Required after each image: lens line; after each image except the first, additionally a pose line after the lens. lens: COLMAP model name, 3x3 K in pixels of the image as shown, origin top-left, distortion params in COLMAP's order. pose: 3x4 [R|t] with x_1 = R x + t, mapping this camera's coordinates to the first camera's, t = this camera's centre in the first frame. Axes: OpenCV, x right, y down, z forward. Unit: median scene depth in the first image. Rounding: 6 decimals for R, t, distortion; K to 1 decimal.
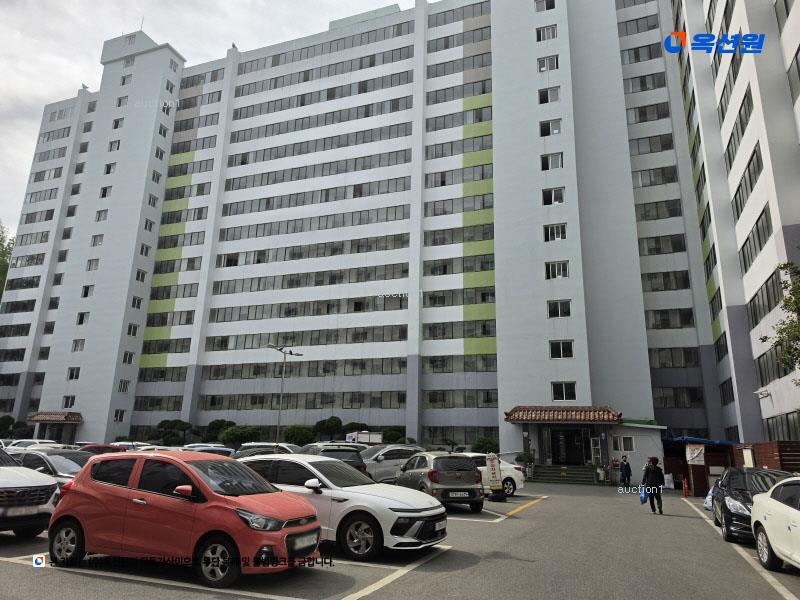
lens RADIAL K [[559.5, 0, 412.2], [0, 559.5, 297.1], [0, 0, 1]] dist [0.135551, -0.180752]
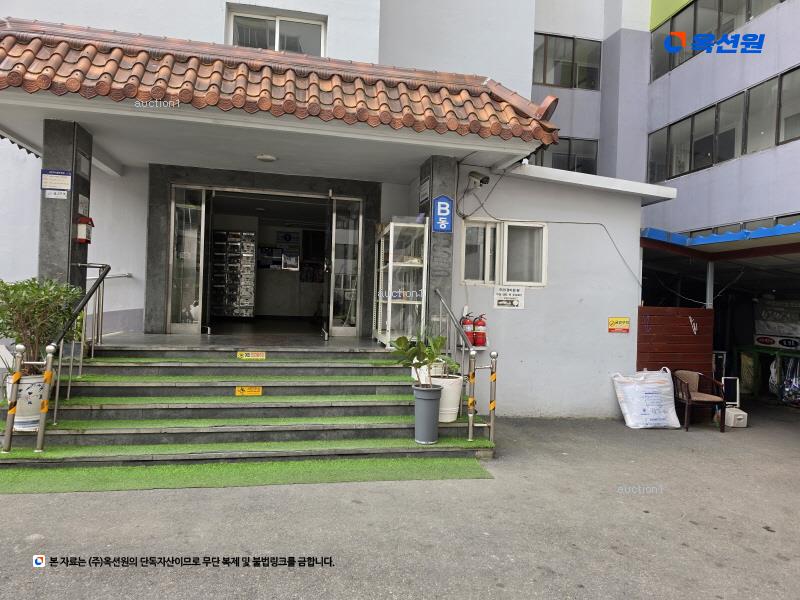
lens RADIAL K [[559.5, 0, 412.2], [0, 559.5, 297.1], [0, 0, 1]] dist [0.135551, -0.180752]
pose [[0.852364, 0.015373, 0.522723, 0.146204], [-0.157754, 0.960561, 0.228988, 0.156455], [-0.498587, -0.277643, 0.821173, 0.566010]]
